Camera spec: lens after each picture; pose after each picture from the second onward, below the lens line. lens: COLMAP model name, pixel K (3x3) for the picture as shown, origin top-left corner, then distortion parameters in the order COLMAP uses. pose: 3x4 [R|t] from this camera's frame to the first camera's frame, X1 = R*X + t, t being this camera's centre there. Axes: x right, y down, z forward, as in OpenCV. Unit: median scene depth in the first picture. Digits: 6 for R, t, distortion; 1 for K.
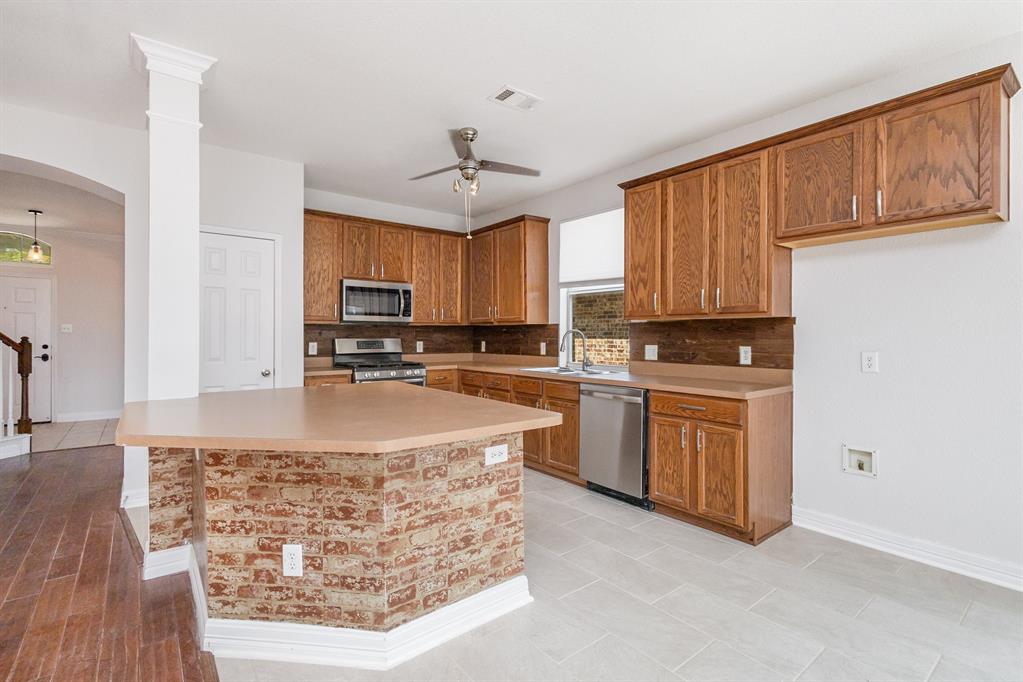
lens RADIAL K [[471.7, 0, 511.1], [0, 471.7, 333.1], [0, 0, 1]] dist [0.006285, 0.000509]
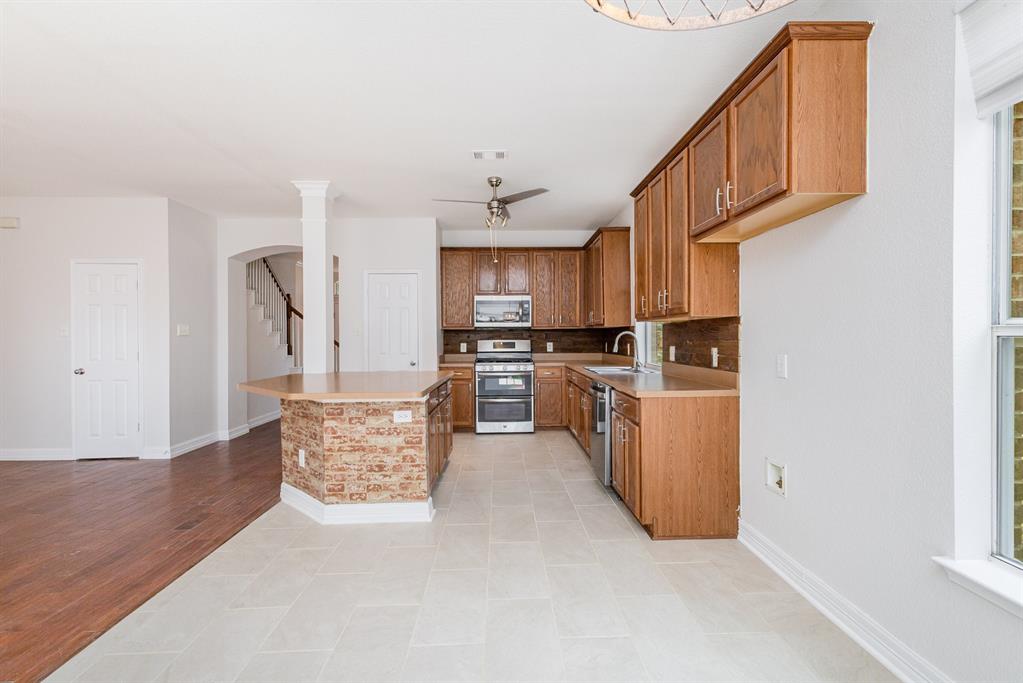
lens RADIAL K [[471.7, 0, 522.0], [0, 471.7, 339.0], [0, 0, 1]] dist [0.006285, 0.000509]
pose [[0.807776, -0.003037, -0.589482, 1.154215], [0.008018, 0.999951, 0.005837, 0.002388], [0.589435, -0.009441, 0.807761, 0.003752]]
